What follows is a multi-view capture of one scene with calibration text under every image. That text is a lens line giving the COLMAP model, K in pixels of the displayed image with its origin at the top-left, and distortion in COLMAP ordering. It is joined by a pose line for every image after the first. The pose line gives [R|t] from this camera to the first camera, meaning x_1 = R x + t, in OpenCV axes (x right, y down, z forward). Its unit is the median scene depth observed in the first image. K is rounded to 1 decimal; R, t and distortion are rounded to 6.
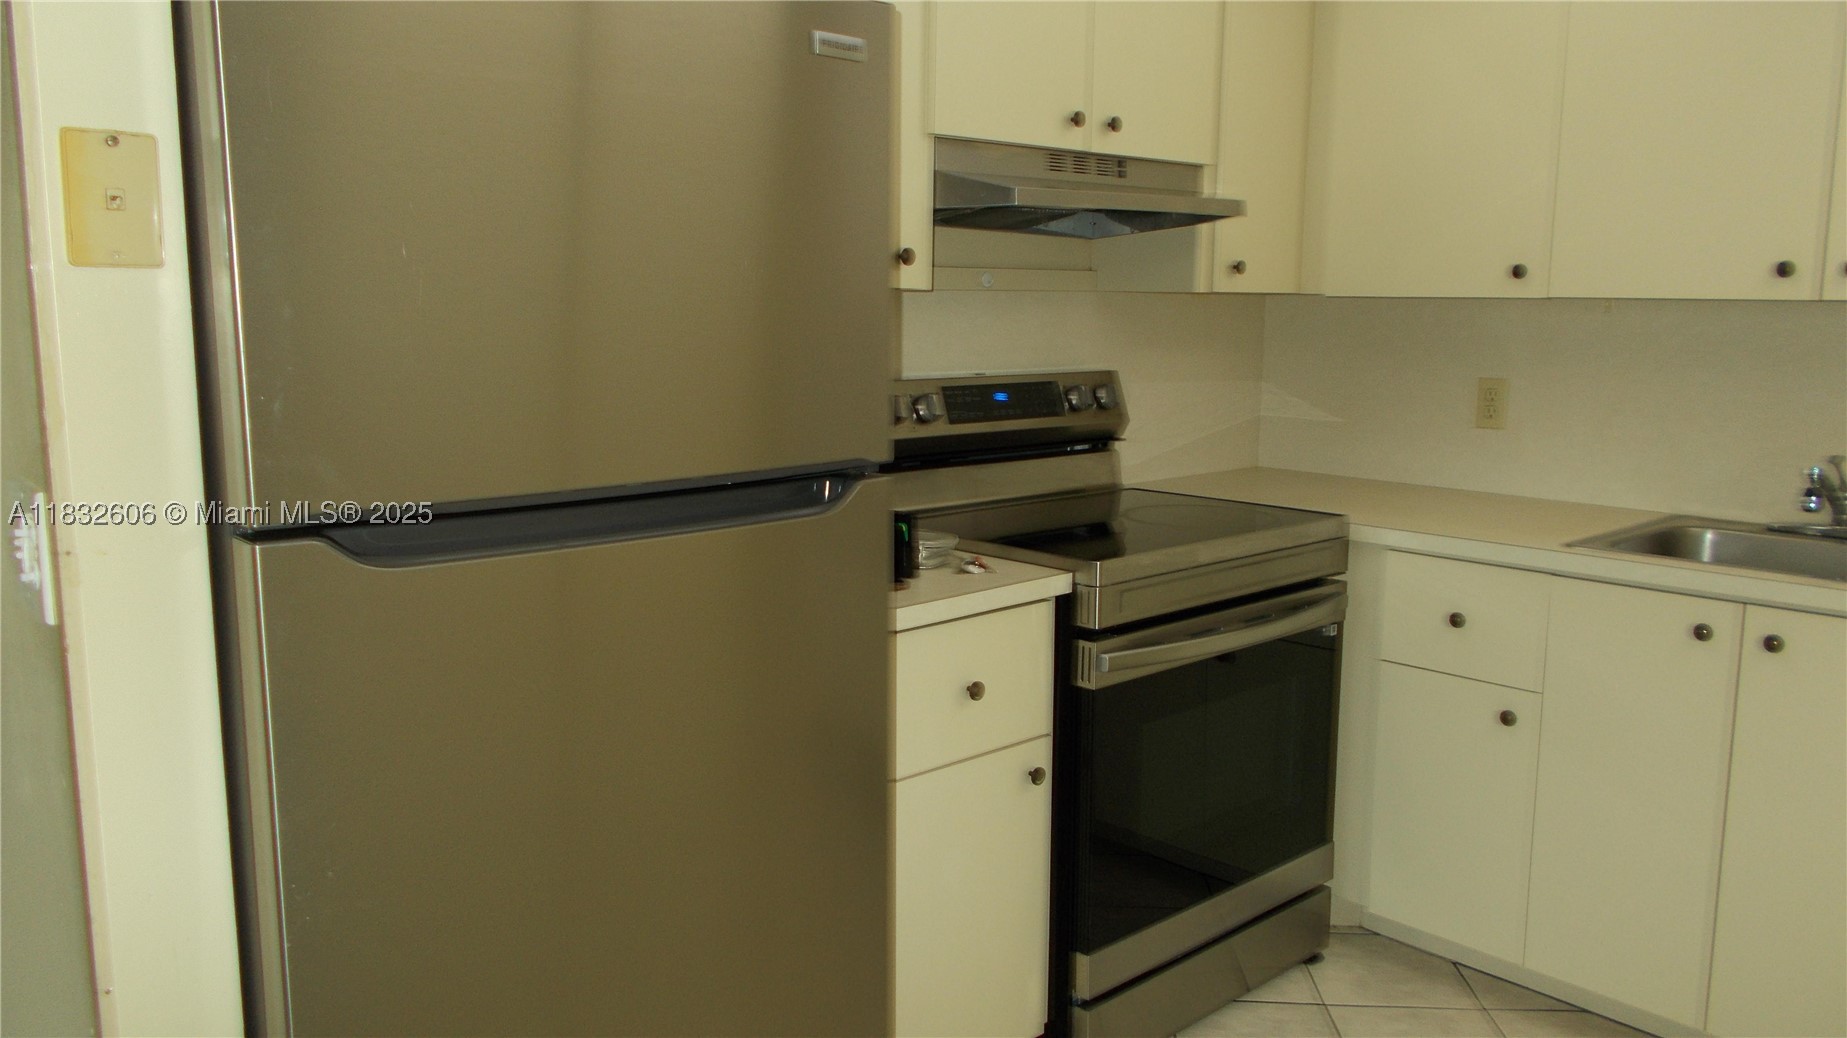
lens RADIAL K [[1444.4, 0, 919.5], [0, 1444.4, 518.6], [0, 0, 1]] dist [0.023147, -0.003875]
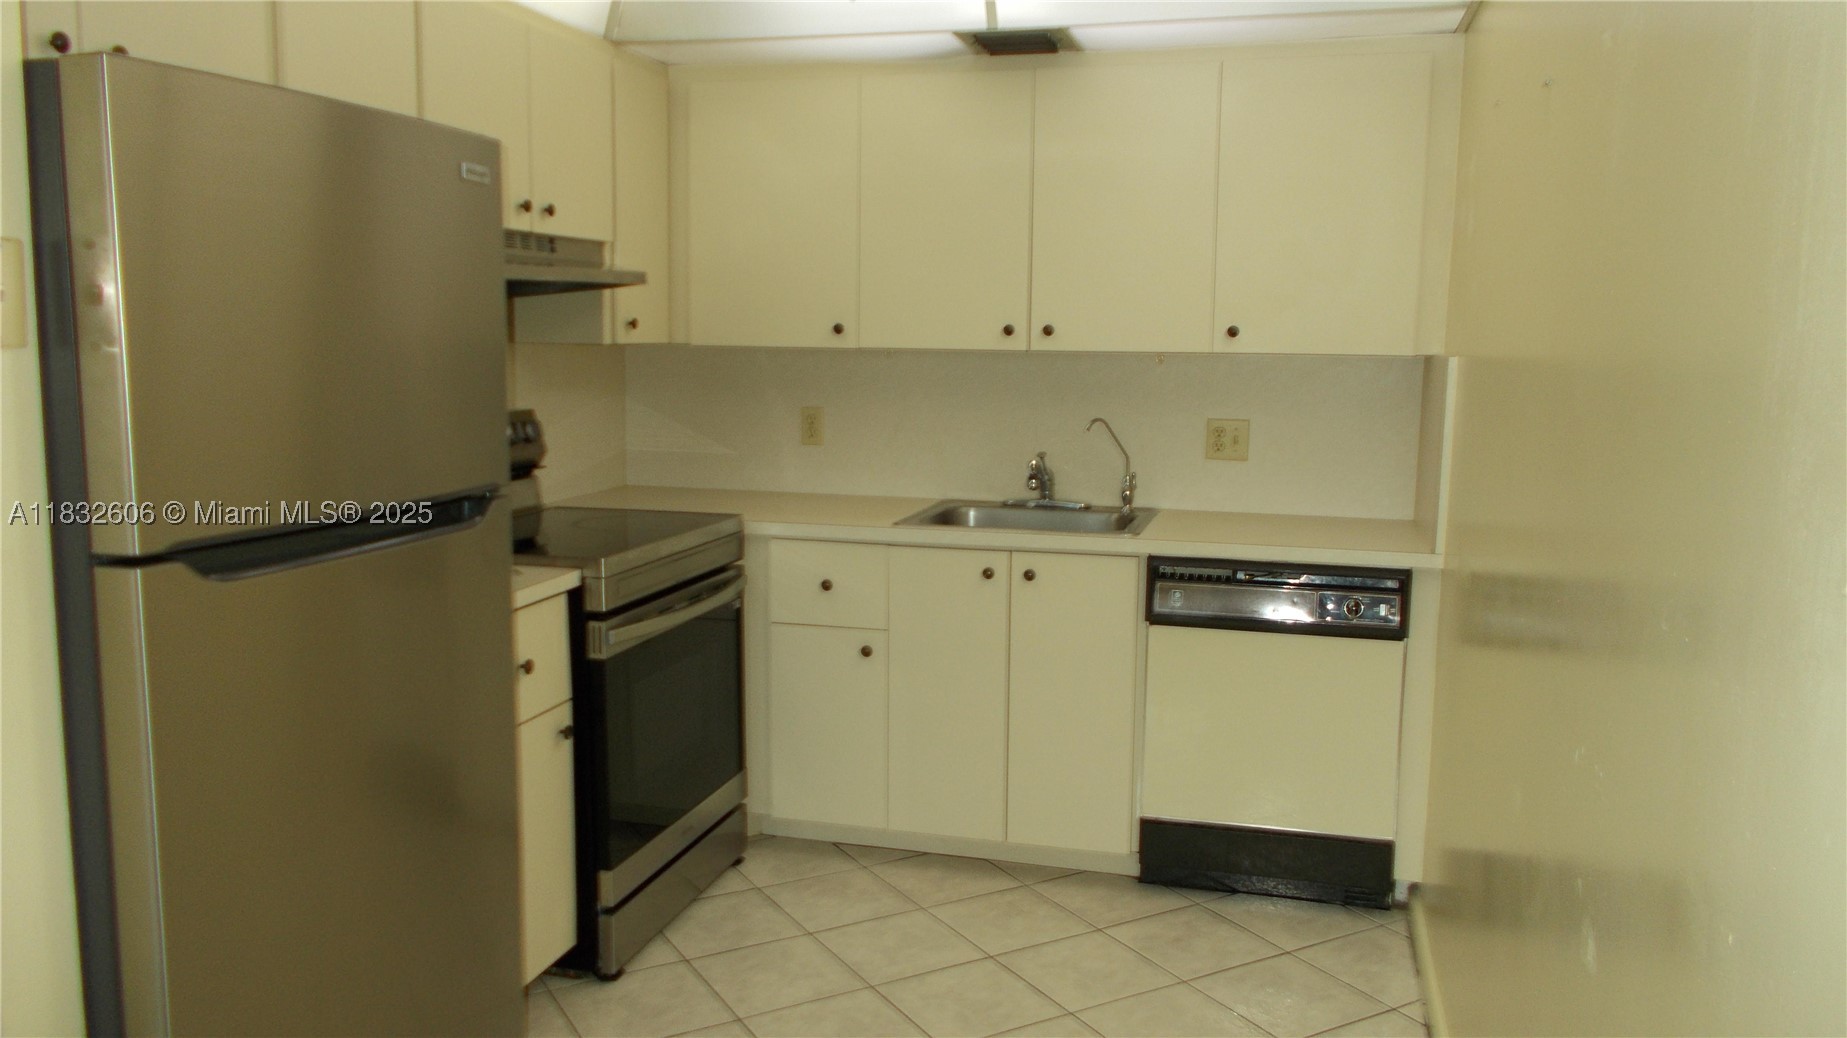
lens RADIAL K [[1444.4, 0, 925.6], [0, 1444.4, 519.8], [0, 0, 1]] dist [0.023147, -0.003875]
pose [[0.849205, -0.069502, 0.523470, -0.250040], [0.080711, 0.996737, 0.001403, 0.013934], [-0.521859, 0.041058, 0.852043, -0.201557]]
